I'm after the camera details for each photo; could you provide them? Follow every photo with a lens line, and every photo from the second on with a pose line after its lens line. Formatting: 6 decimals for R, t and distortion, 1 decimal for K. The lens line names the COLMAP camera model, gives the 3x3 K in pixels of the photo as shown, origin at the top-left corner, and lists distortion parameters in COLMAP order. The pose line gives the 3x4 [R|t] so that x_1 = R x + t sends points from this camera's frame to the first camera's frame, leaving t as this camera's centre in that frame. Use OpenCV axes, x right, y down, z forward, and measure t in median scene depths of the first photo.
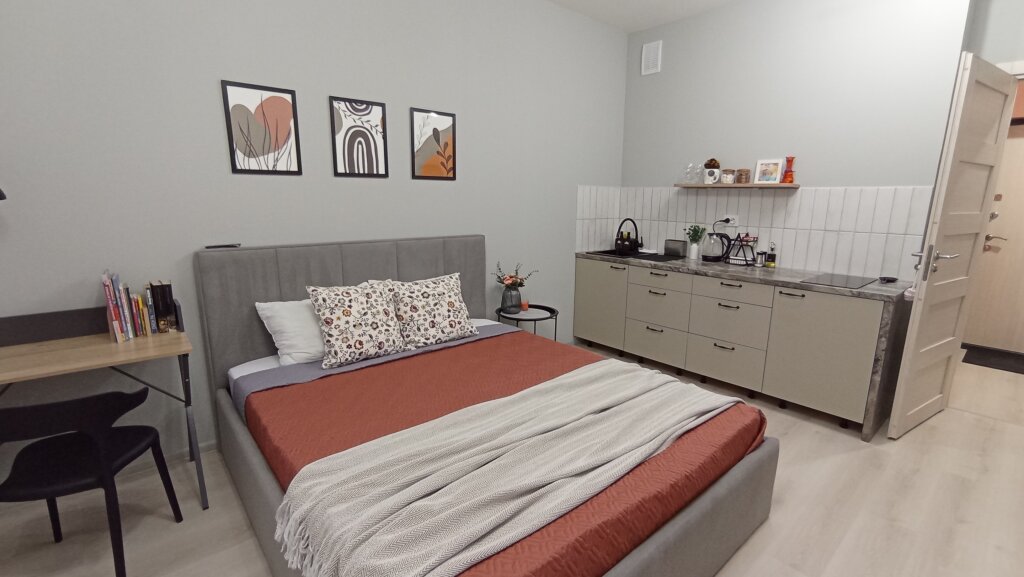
lens RADIAL K [[463.8, 0, 515.4], [0, 463.8, 289.5], [0, 0, 1]] dist [-0.018217, 0.005172]
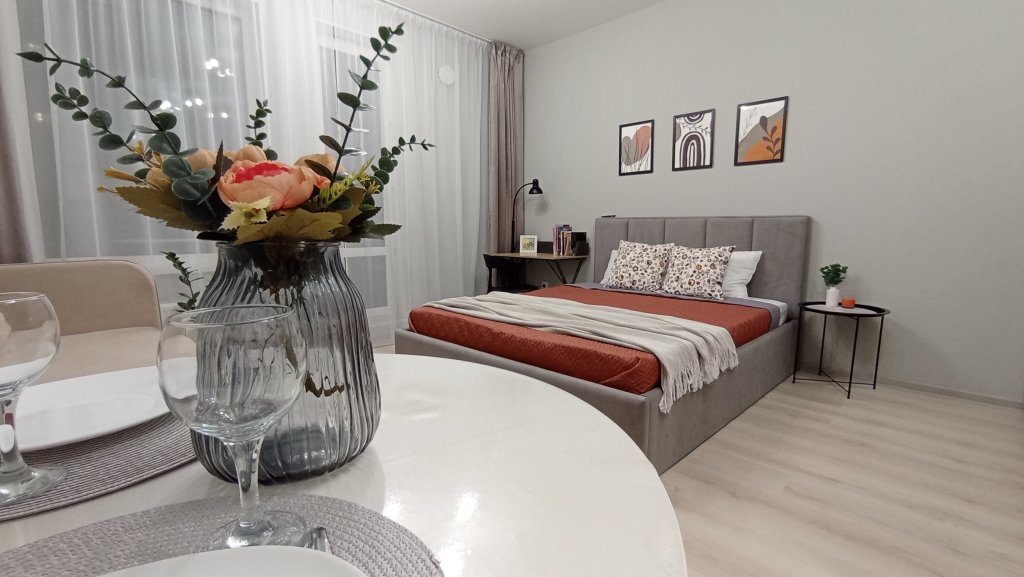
lens RADIAL K [[463.8, 0, 522.3], [0, 463.8, 290.5], [0, 0, 1]] dist [-0.018217, 0.005172]
pose [[0.087382, 0.128004, -0.987917, 0.885092], [-0.190976, 0.975468, 0.109499, 0.041544], [0.977698, 0.179100, 0.109684, 0.388616]]
